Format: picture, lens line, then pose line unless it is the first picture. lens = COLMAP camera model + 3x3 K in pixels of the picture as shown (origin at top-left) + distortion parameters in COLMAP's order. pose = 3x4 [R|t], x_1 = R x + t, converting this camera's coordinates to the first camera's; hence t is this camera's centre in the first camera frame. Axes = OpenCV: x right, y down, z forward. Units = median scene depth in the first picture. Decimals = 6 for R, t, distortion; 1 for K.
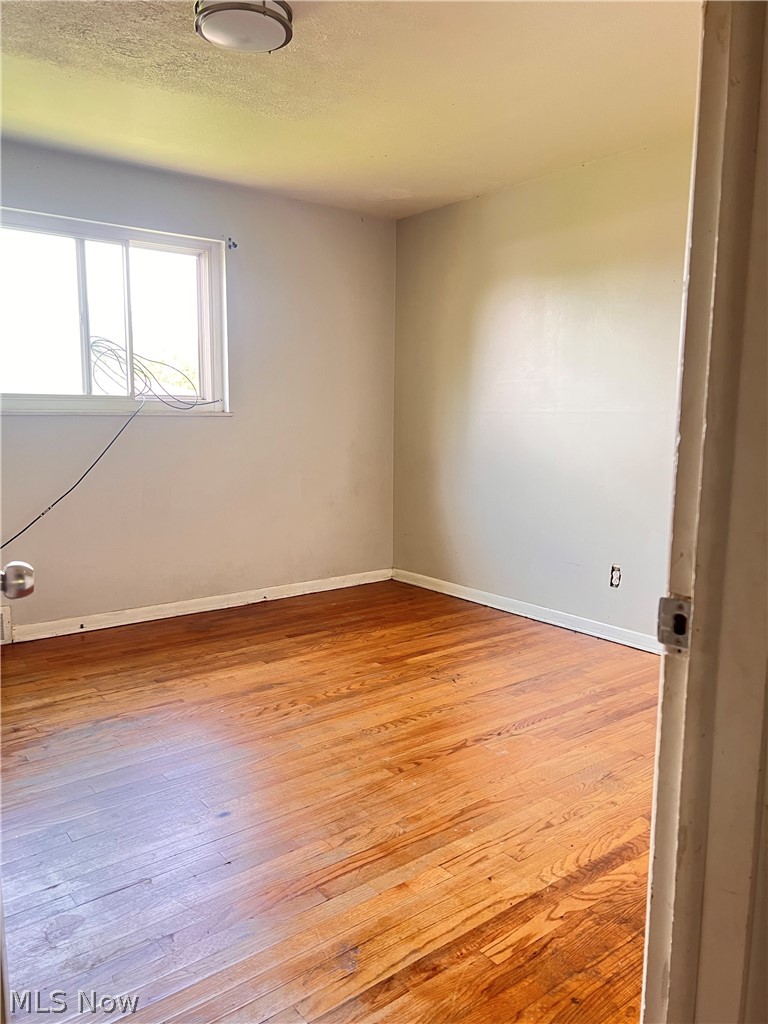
lens RADIAL K [[774.2, 0, 392.4], [0, 774.2, 514.6], [0, 0, 1]] dist [0.030334, -0.021430]
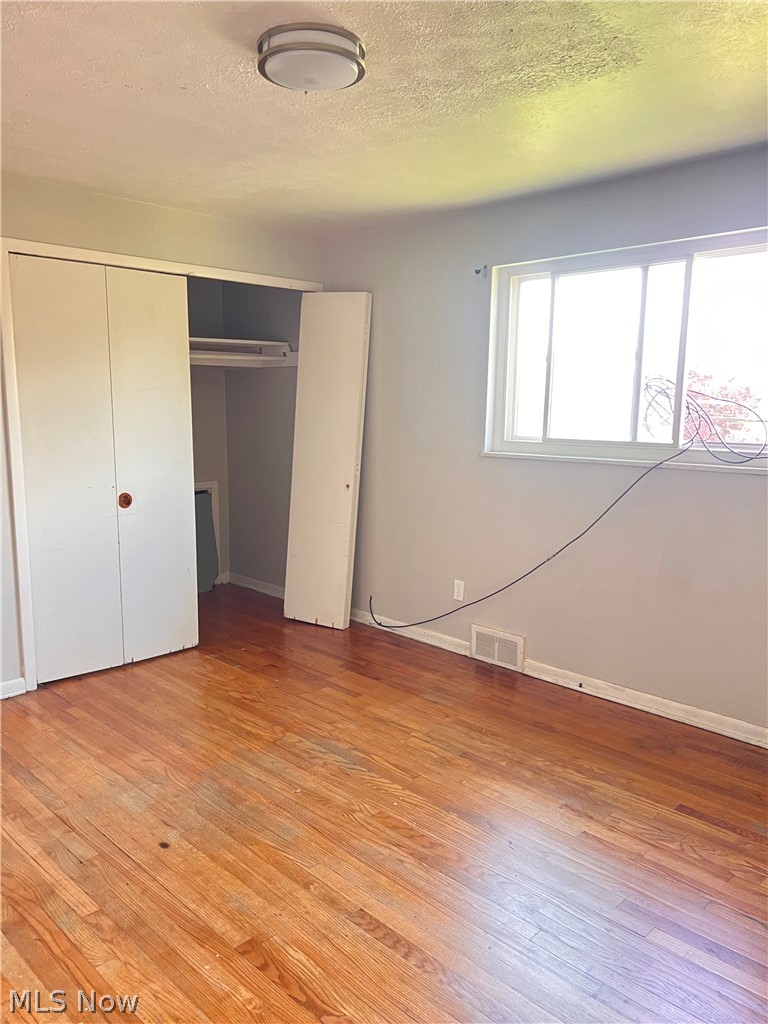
lens RADIAL K [[774.2, 0, 381.5], [0, 774.2, 518.6], [0, 0, 1]] dist [0.030334, -0.021430]
pose [[0.113540, 0.147166, -0.982573, 0.513997], [-0.141036, 0.981341, 0.130685, -0.157534], [0.983472, 0.123740, 0.132178, 0.677039]]
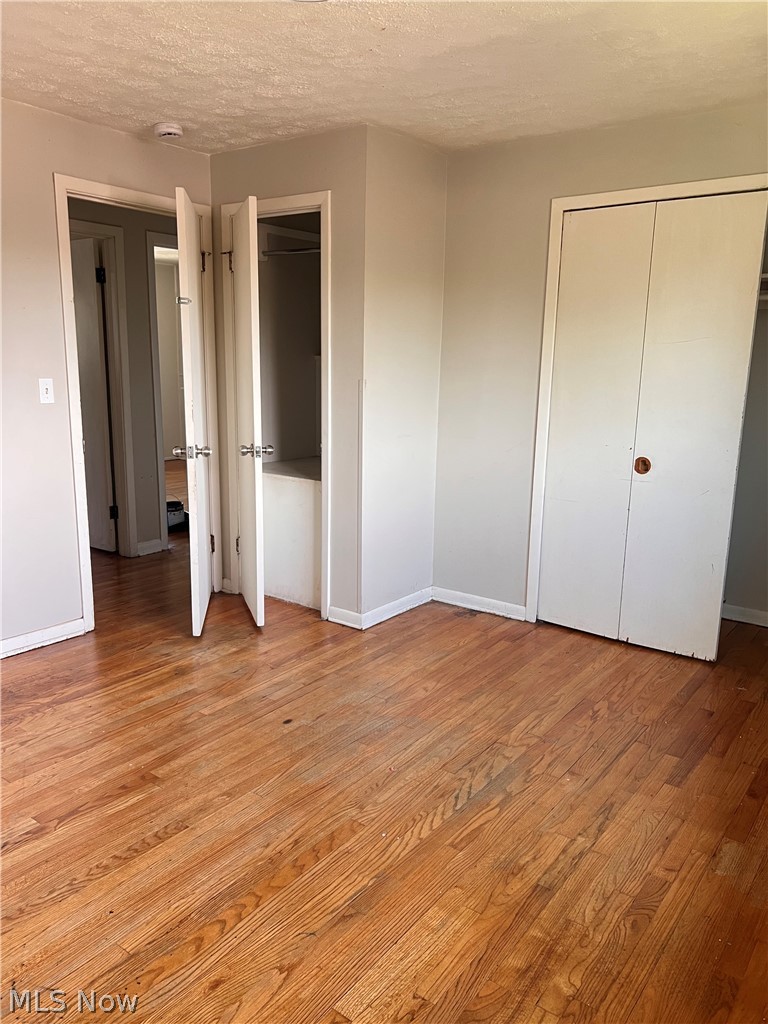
lens RADIAL K [[774.2, 0, 378.5], [0, 774.2, 516.0], [0, 0, 1]] dist [0.030334, -0.021430]
pose [[-0.967693, 0.027798, -0.250596, -0.028723], [-0.057943, 0.942784, 0.328331, -0.233545], [0.245384, 0.332243, -0.910715, 1.301722]]
